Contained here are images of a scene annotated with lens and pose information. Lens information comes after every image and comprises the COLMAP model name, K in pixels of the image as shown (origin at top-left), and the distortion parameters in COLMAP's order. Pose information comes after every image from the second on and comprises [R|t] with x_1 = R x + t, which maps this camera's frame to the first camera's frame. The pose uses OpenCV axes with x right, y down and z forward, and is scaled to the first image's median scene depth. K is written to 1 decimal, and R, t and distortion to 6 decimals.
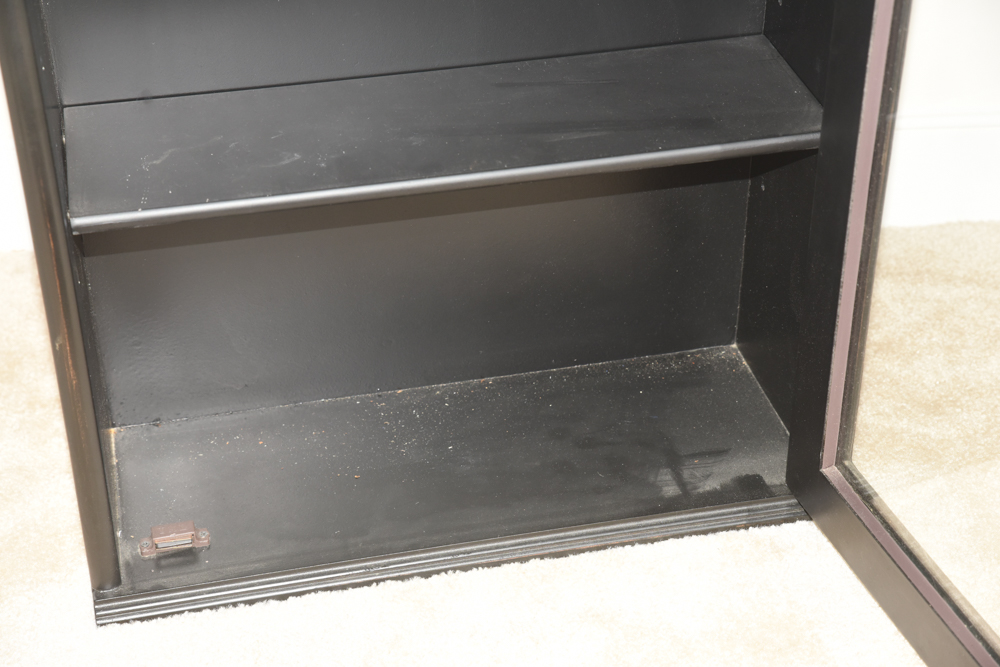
lens RADIAL K [[1753.0, 0, 504.7], [0, 1753.0, 328.1], [0, 0, 1]] dist [0.147488, 0.000000]
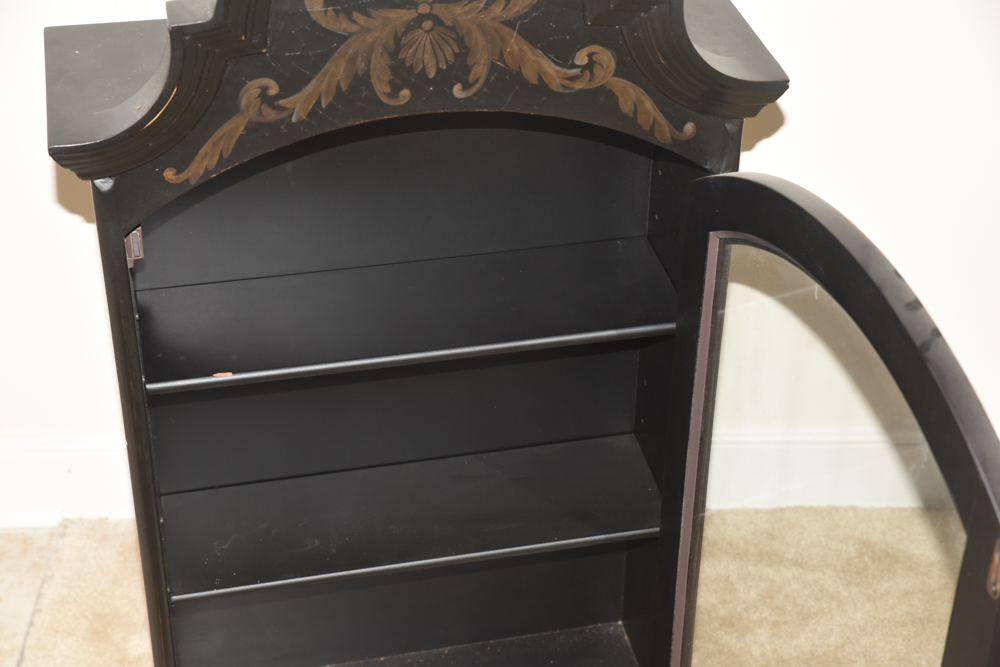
lens RADIAL K [[1753.0, 0, 501.7], [0, 1753.0, 326.2], [0, 0, 1]] dist [0.147488, 0.000000]
pose [[0.999866, 0.015295, 0.005781, 0.024085], [-0.015309, 0.999880, 0.002504, -0.232055], [-0.005742, -0.002592, 0.999980, -0.415823]]
